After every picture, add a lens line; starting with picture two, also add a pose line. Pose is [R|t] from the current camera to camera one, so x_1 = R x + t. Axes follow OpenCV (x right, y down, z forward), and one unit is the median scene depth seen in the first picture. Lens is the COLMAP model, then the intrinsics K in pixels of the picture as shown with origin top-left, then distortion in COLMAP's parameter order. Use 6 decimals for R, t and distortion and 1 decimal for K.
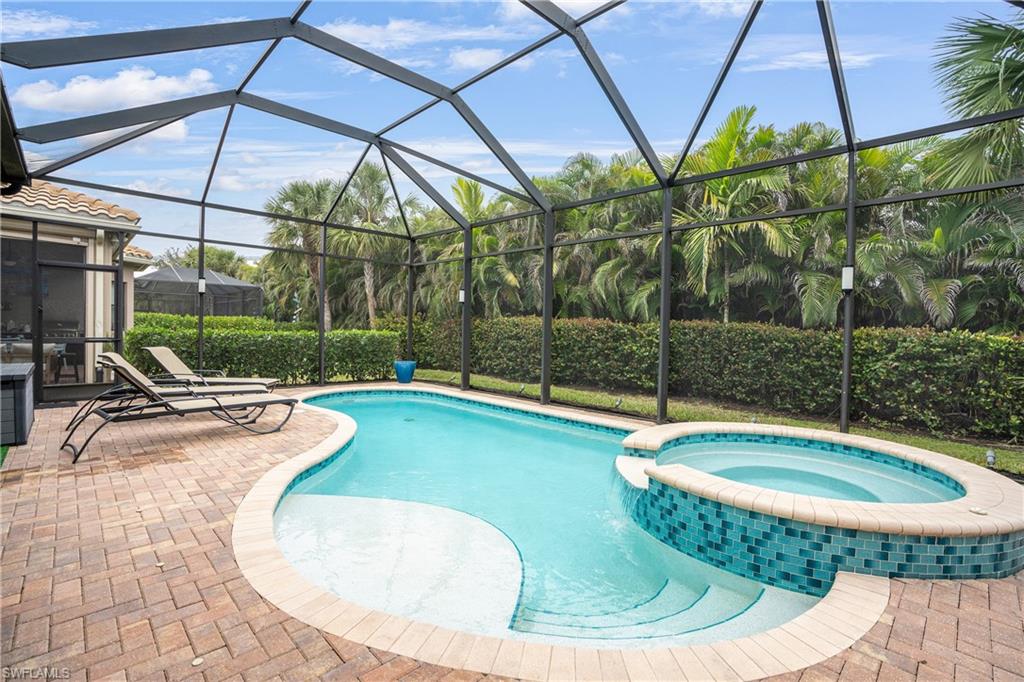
lens RADIAL K [[482.6, 0, 516.4], [0, 482.6, 332.0], [0, 0, 1]] dist [-0.034434, 0.017357]
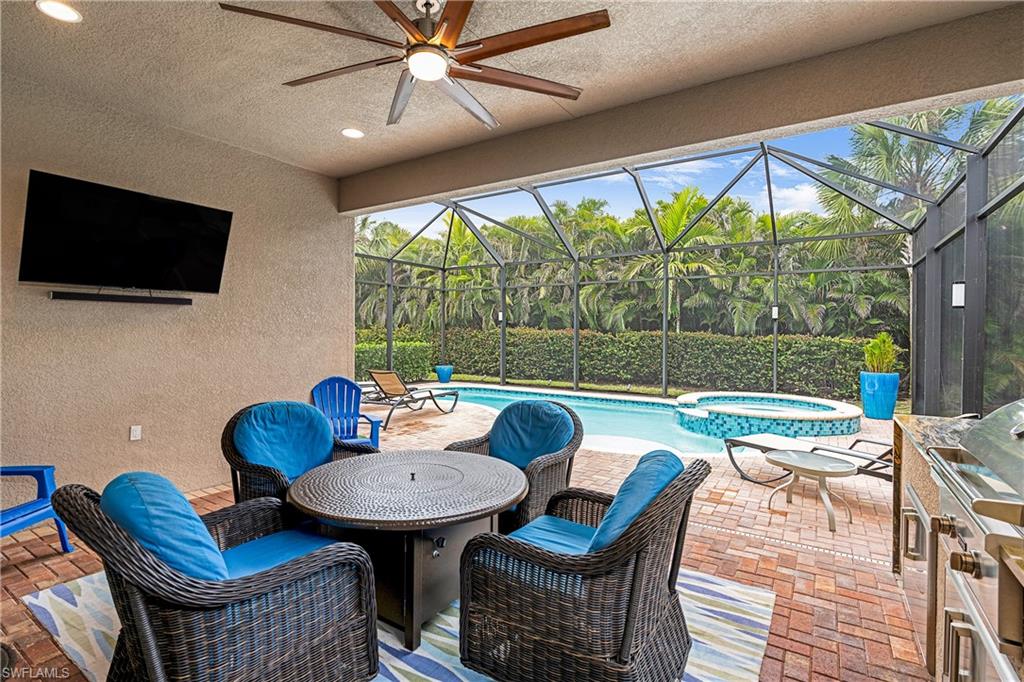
lens RADIAL K [[524.2, 0, 471.7], [0, 524.2, 328.0], [0, 0, 1]] dist [0.001709, 0.000084]
pose [[0.984059, -0.017785, 0.176951, -0.550686], [0.019596, 0.999772, -0.008491, -0.036152], [-0.176759, 0.011824, 0.984183, -0.533307]]
